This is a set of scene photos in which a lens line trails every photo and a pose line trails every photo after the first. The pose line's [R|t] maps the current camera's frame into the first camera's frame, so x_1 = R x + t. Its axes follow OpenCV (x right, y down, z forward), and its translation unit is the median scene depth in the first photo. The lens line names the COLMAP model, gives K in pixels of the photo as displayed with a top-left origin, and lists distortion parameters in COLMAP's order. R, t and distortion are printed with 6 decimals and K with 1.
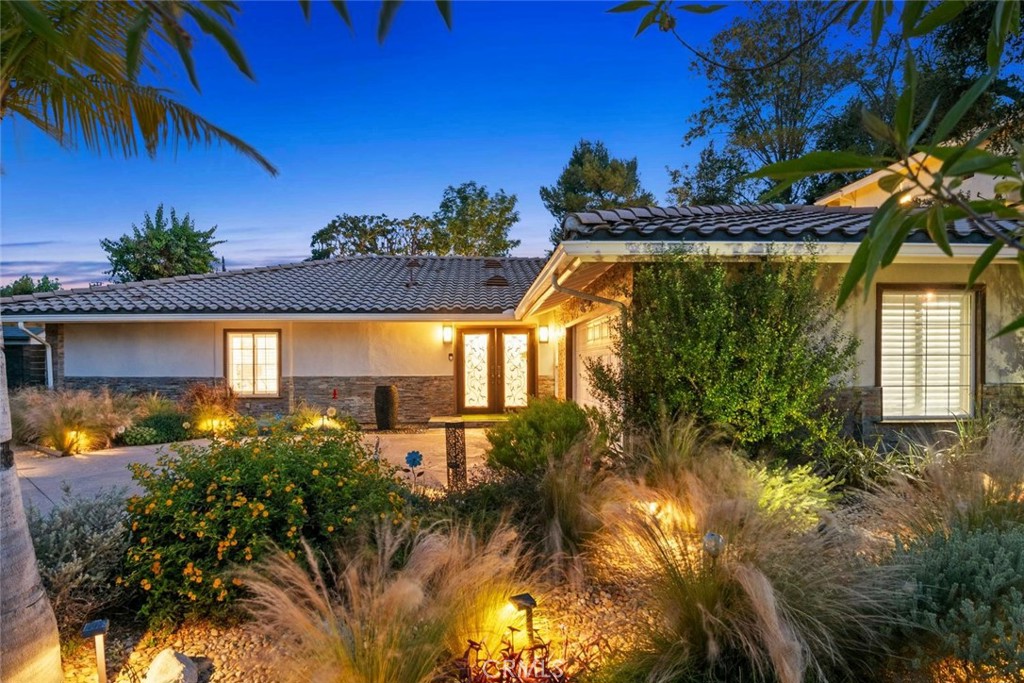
lens RADIAL K [[551.1, 0, 512.0], [0, 551.1, 341.5], [0, 0, 1]] dist [-0.006754, -0.002841]
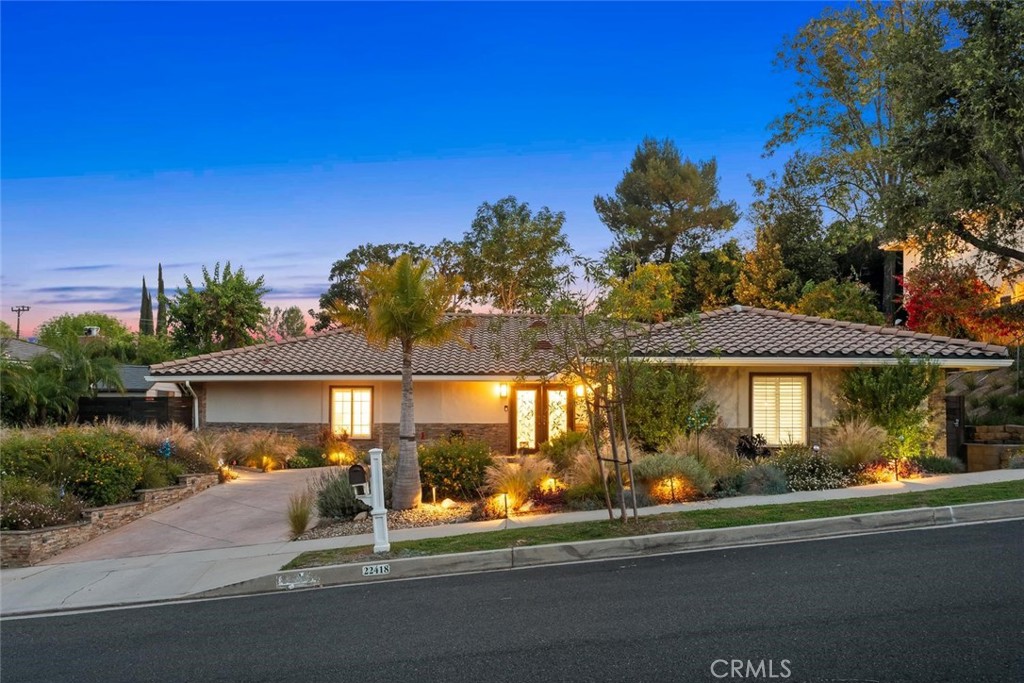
lens RADIAL K [[883.8, 0, 510.9], [0, 883.8, 375.3], [0, 0, 1]] dist [0.088342, -0.000239]
pose [[0.998383, 0.004410, -0.056668, 0.009358], [-0.004680, 0.999978, -0.004638, -0.025678], [0.056647, 0.004896, 0.998382, -0.681918]]
